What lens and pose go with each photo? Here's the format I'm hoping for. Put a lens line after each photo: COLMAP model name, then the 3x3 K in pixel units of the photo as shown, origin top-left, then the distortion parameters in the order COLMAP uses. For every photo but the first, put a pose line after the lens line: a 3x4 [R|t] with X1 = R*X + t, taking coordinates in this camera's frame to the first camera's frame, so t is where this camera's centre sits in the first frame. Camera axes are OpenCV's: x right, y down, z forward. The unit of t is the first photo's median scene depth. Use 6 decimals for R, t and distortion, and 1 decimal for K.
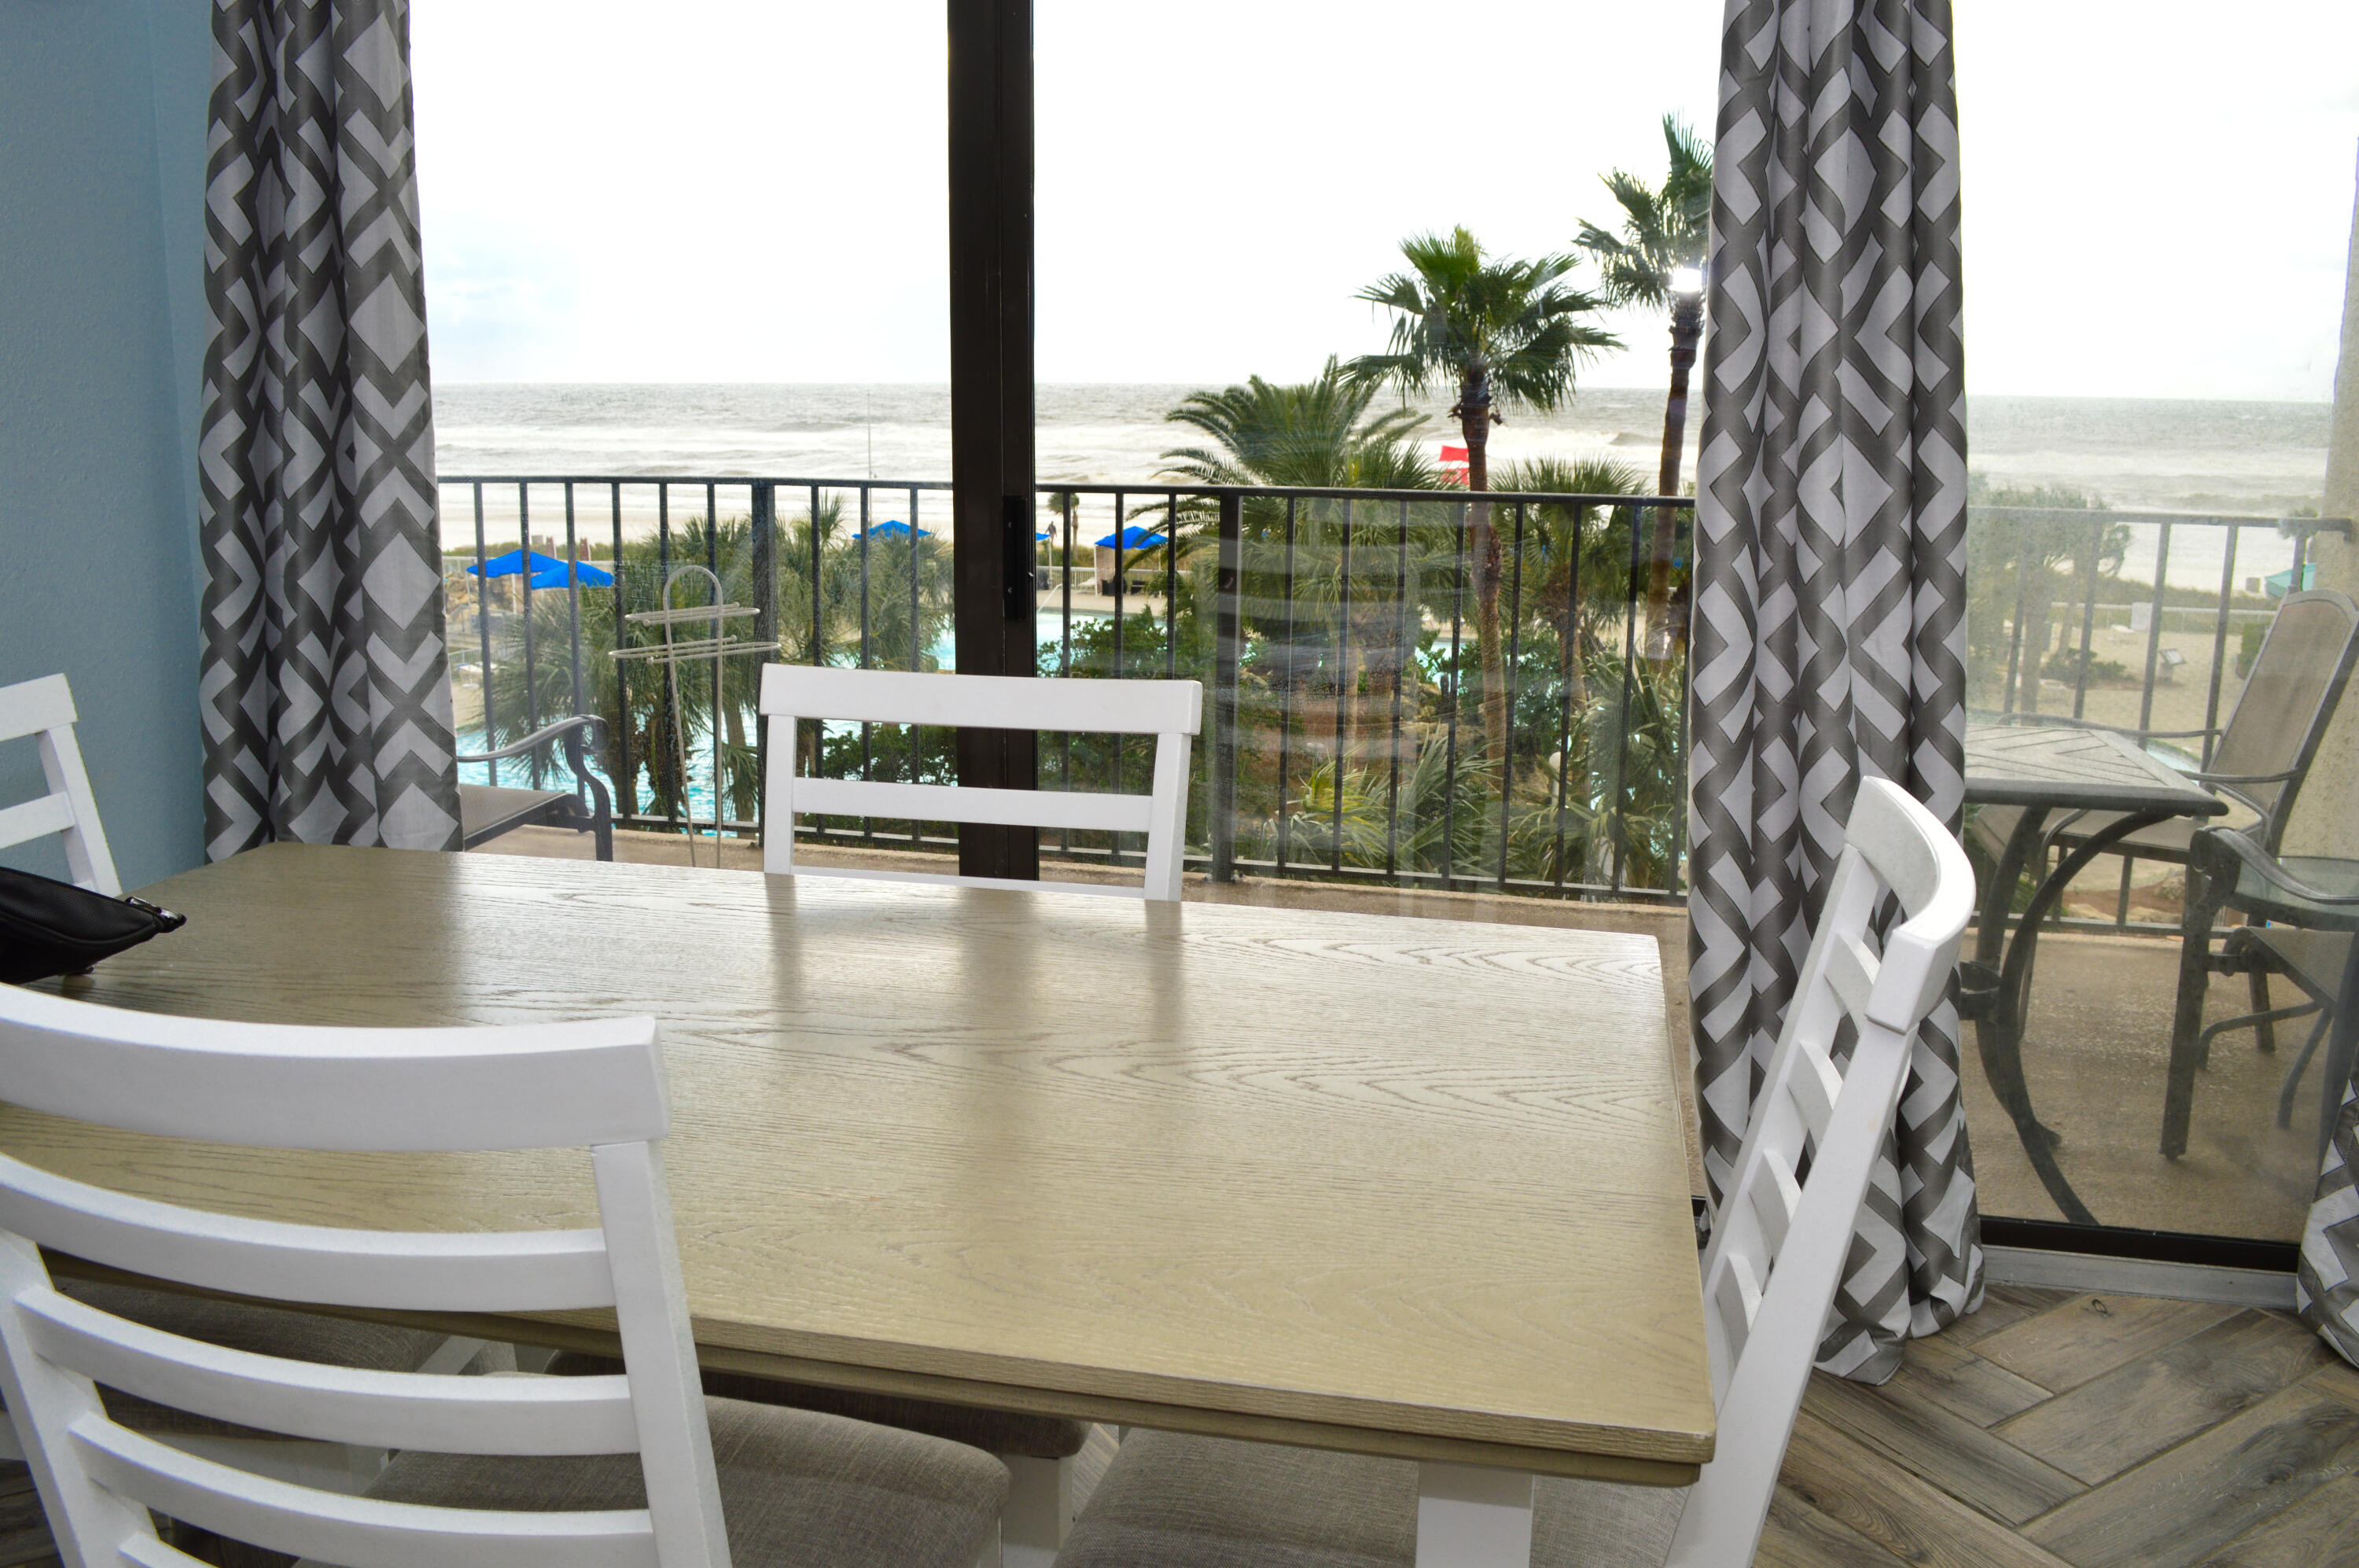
lens RADIAL K [[1907.8, 0, 1180.3], [0, 1907.8, 792.5], [0, 0, 1]] dist [-0.071959, -0.001690]
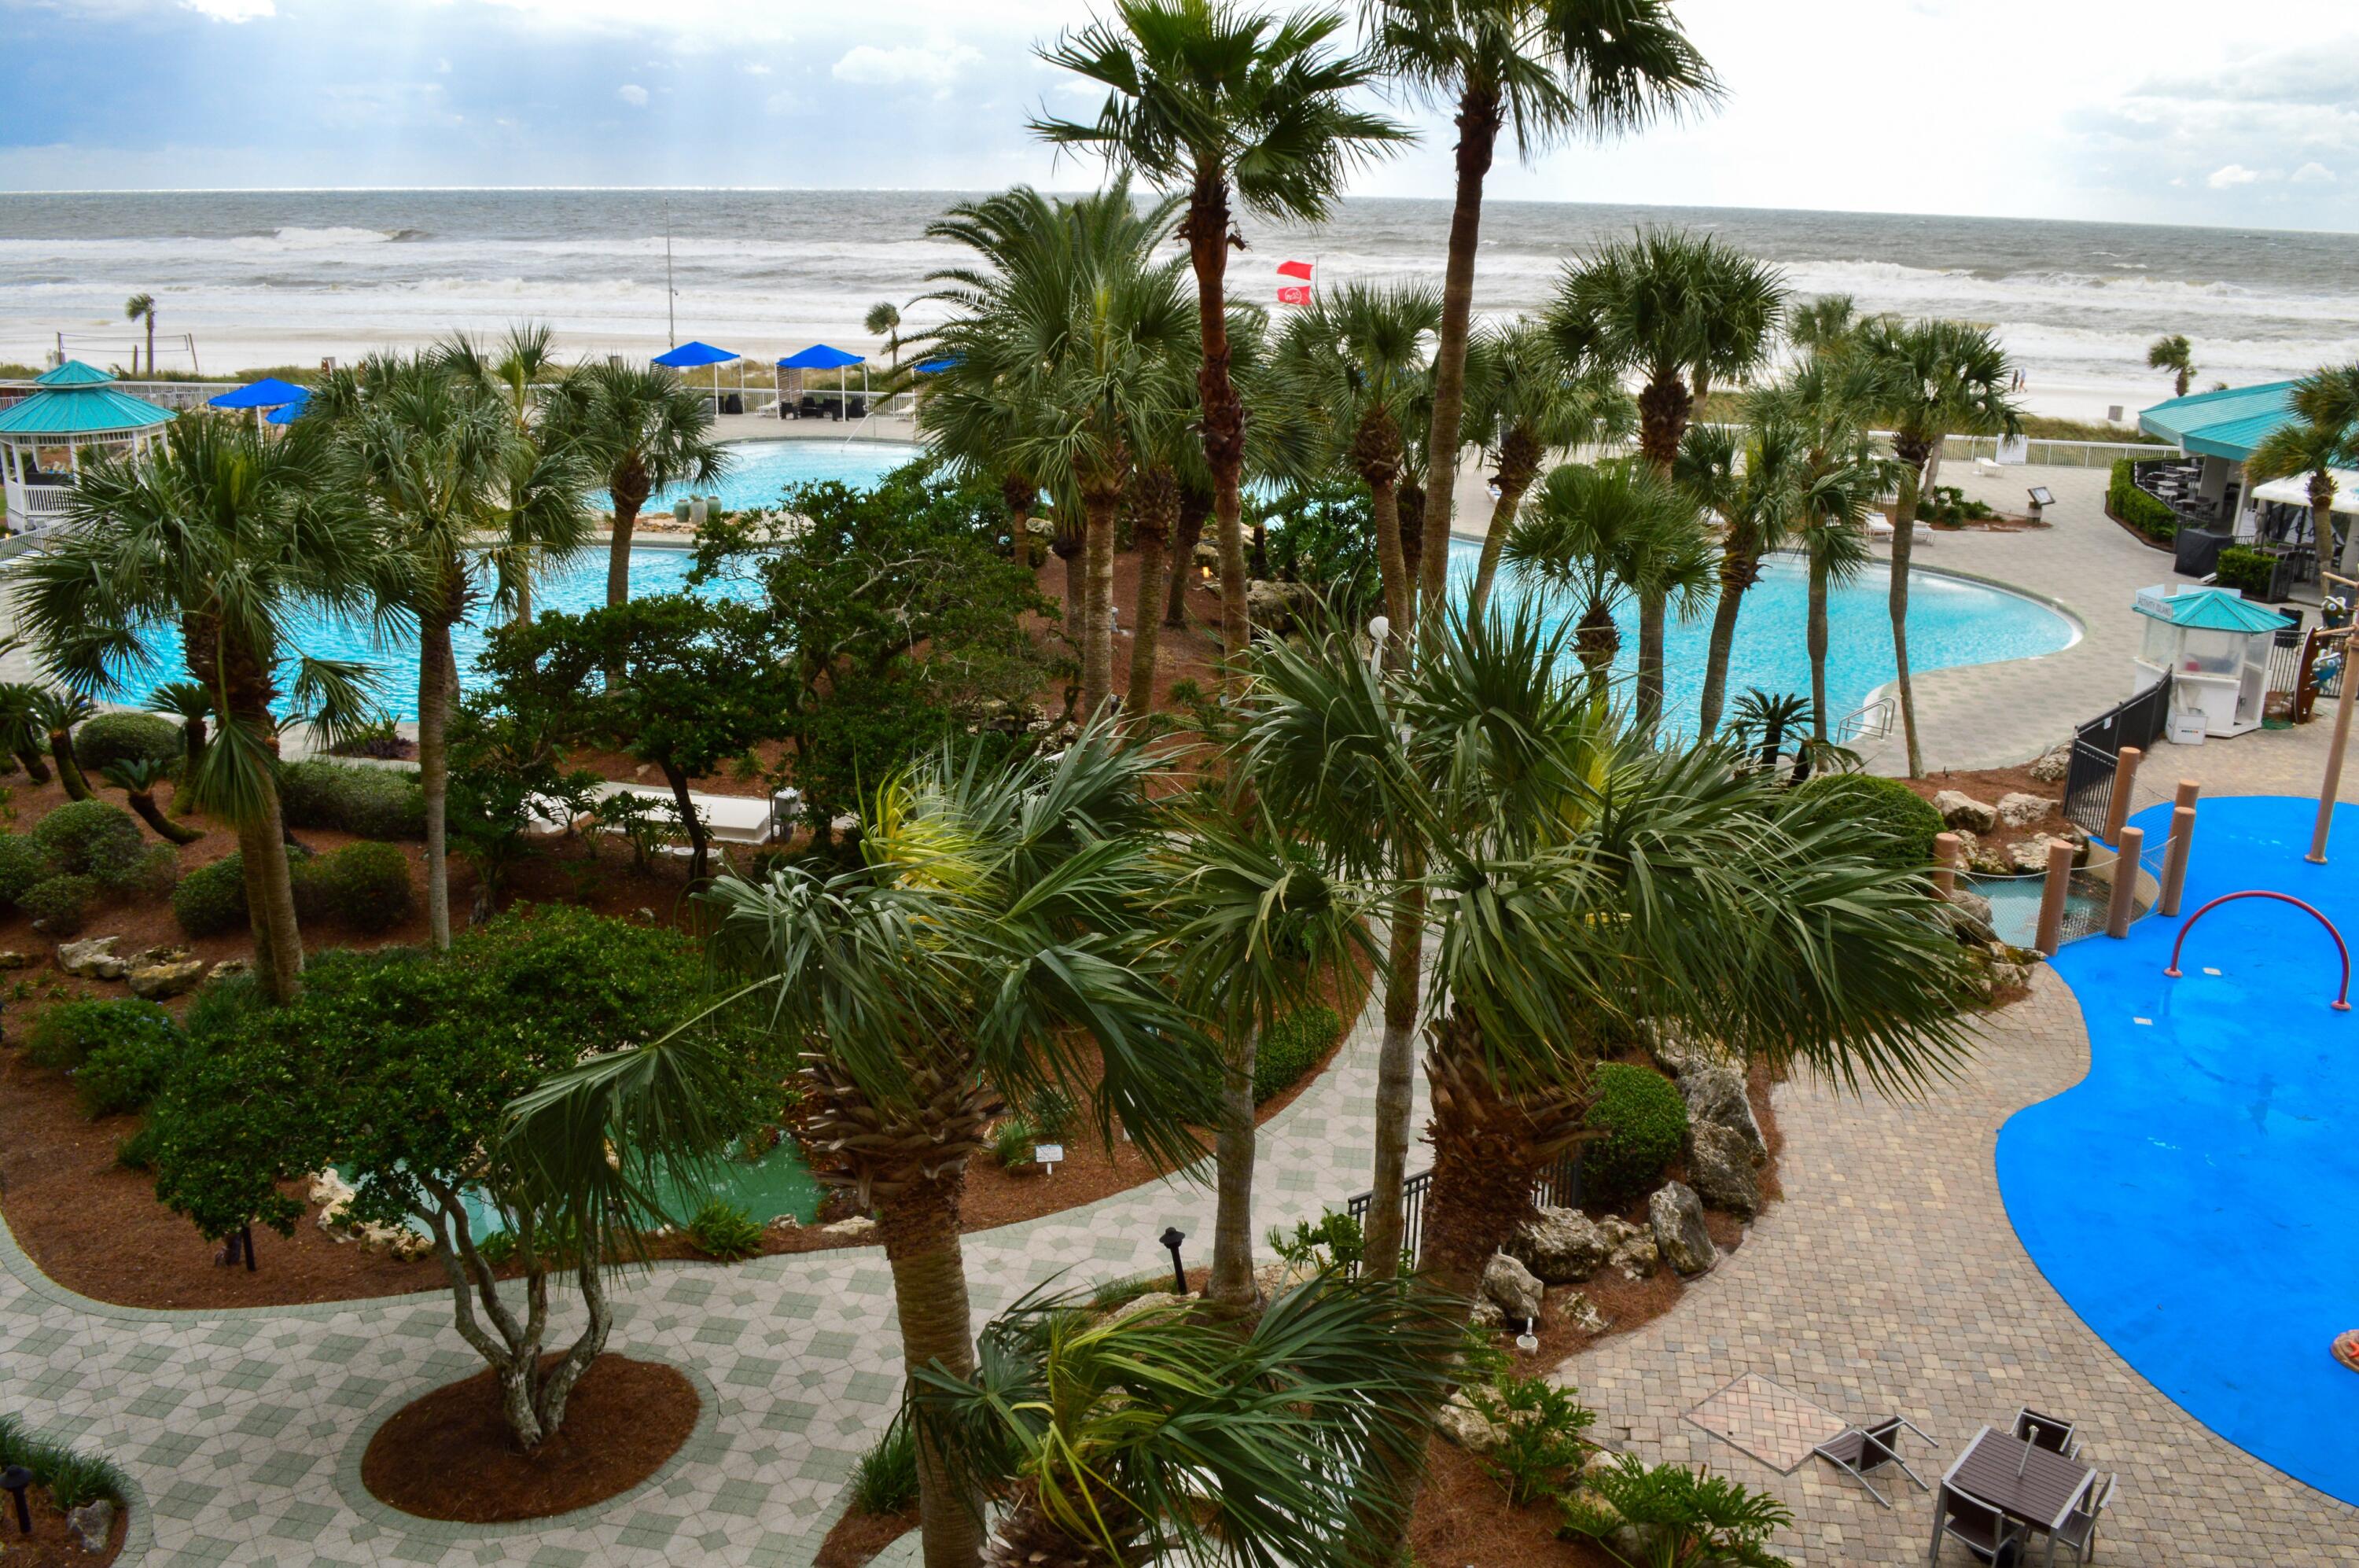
lens RADIAL K [[1907.8, 0, 1180.3], [0, 1907.8, 792.5], [0, 0, 1]] dist [-0.071959, -0.001690]
pose [[0.997453, -0.012637, 0.070193, 0.062273], [0.005981, 0.995533, 0.094226, -0.036075], [-0.071070, -0.093566, 0.993073, 0.171741]]
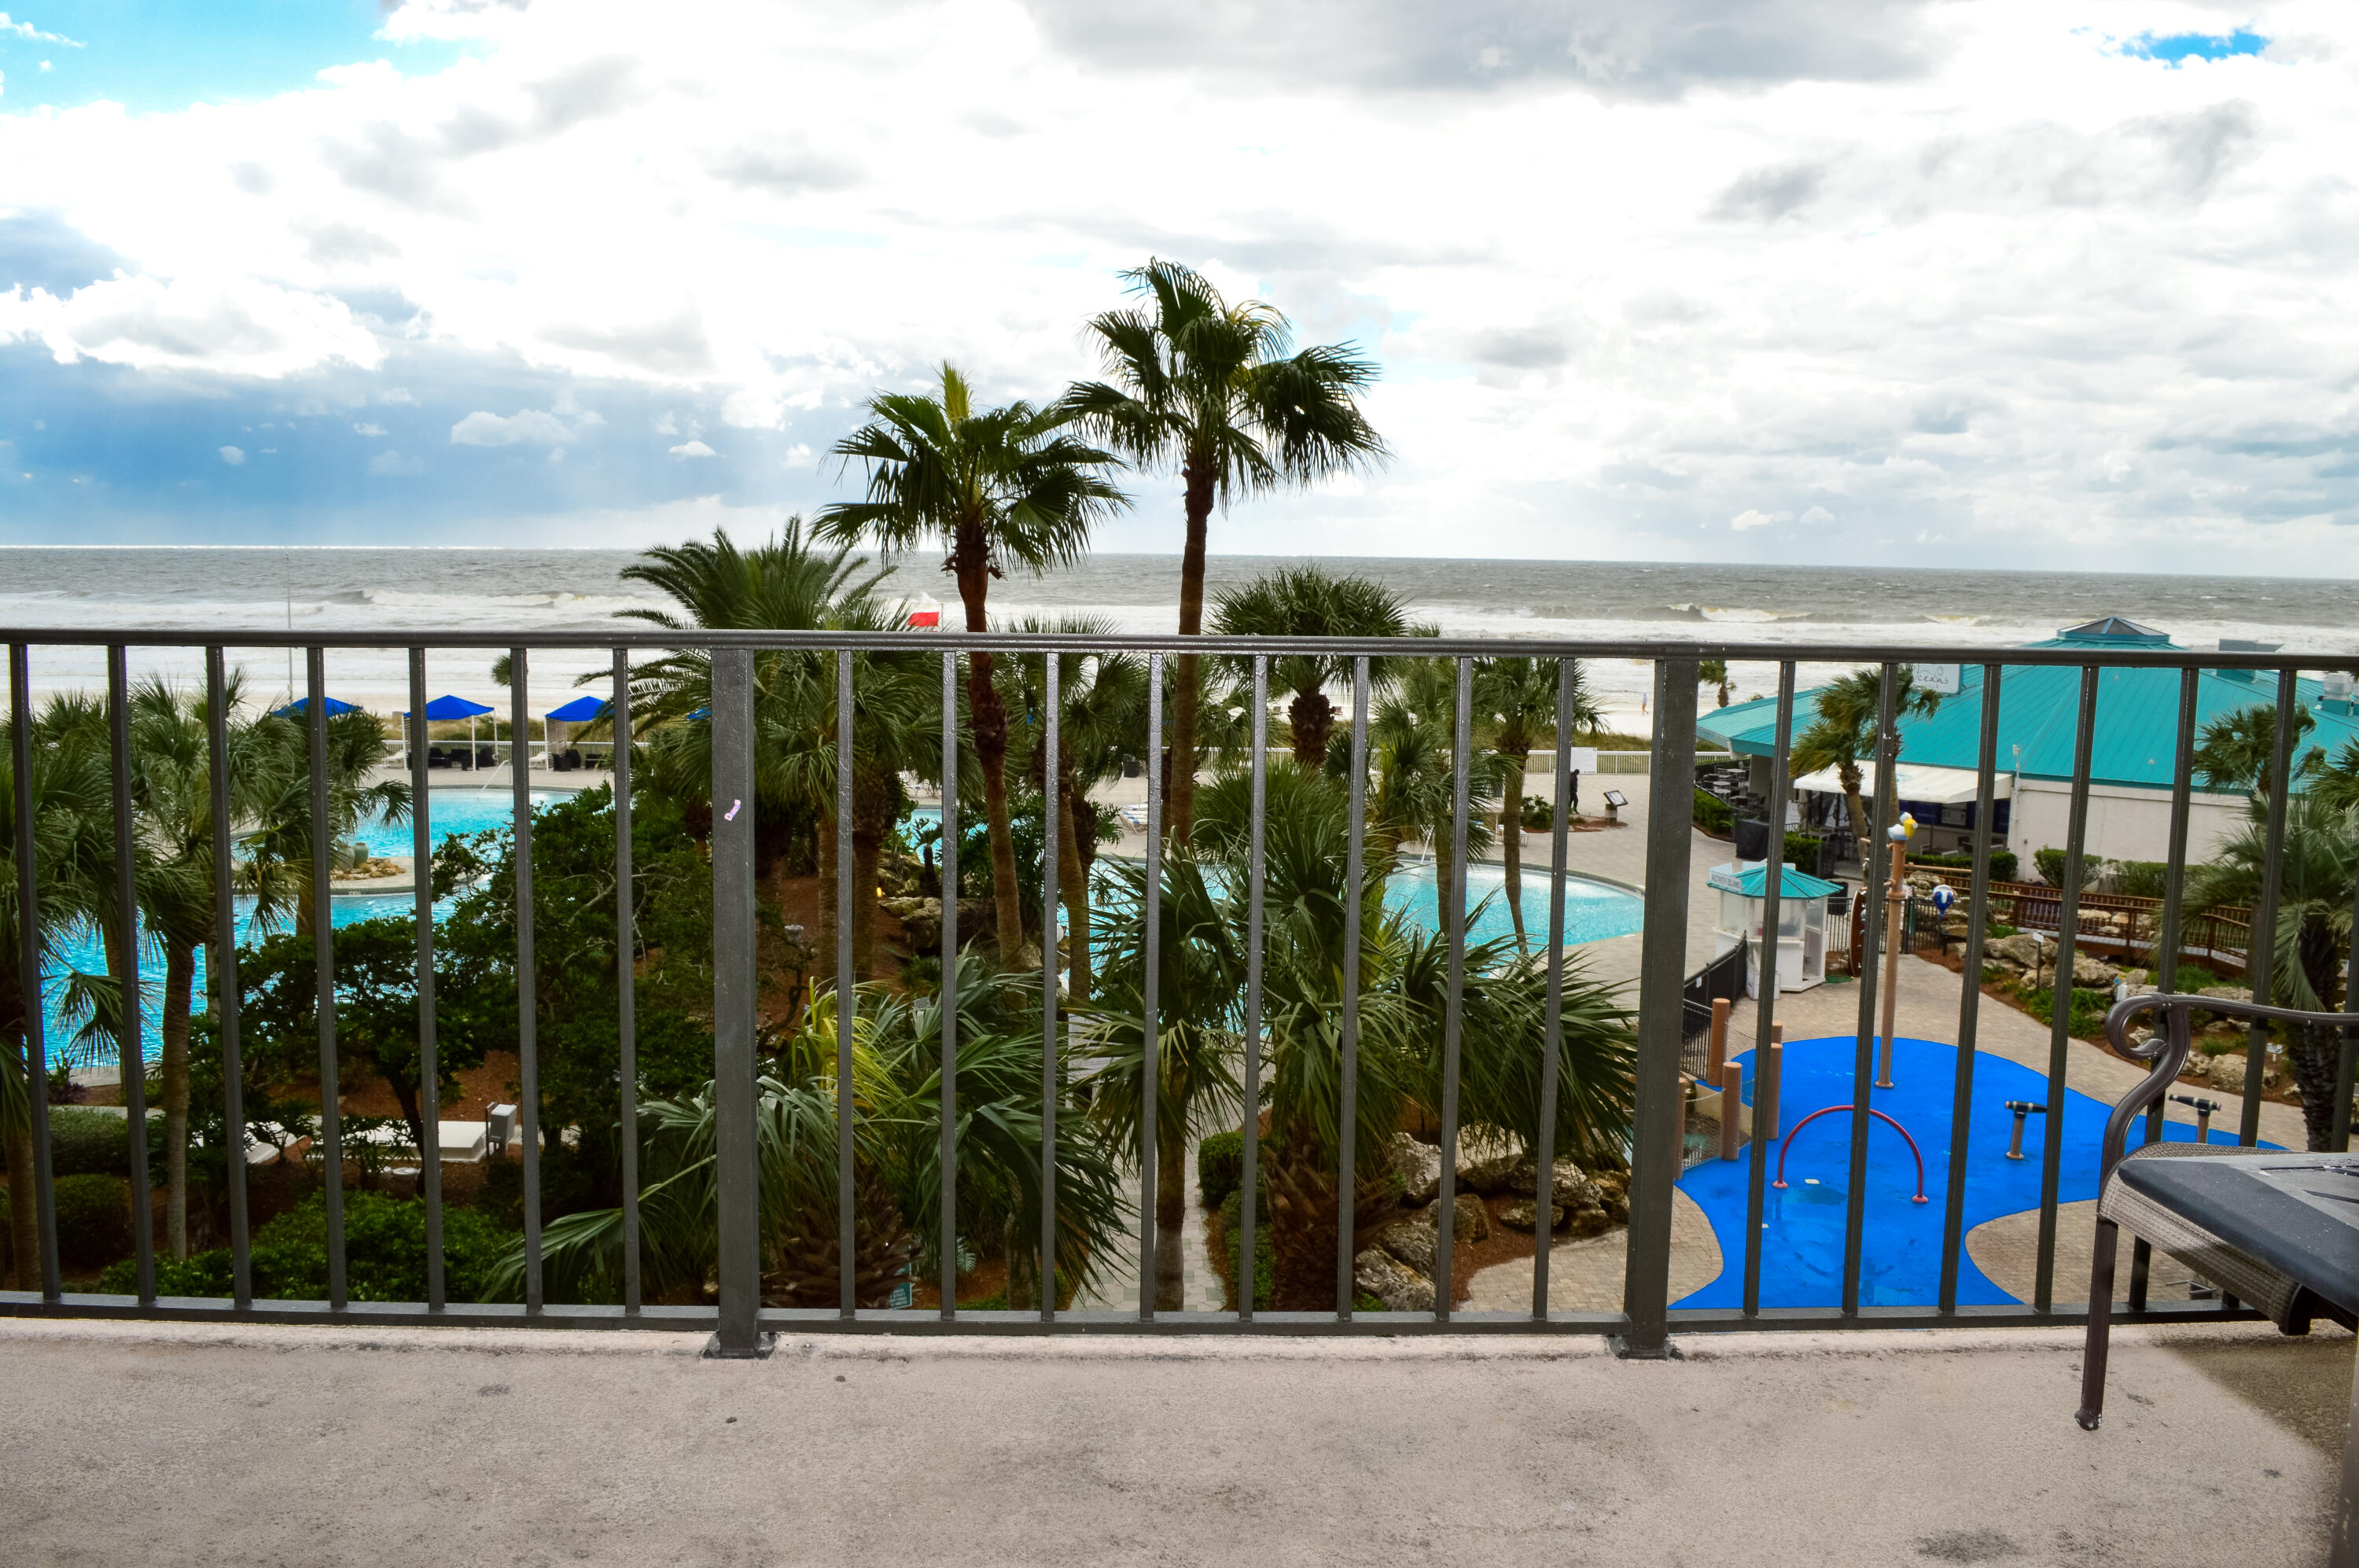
lens RADIAL K [[1907.8, 0, 1180.3], [0, 1907.8, 792.5], [0, 0, 1]] dist [-0.071959, -0.001690]
pose [[0.961066, -0.030178, 0.274668, -0.002222], [0.053673, 0.995474, -0.078429, -0.011815], [-0.271058, 0.090118, 0.958335, 0.087283]]
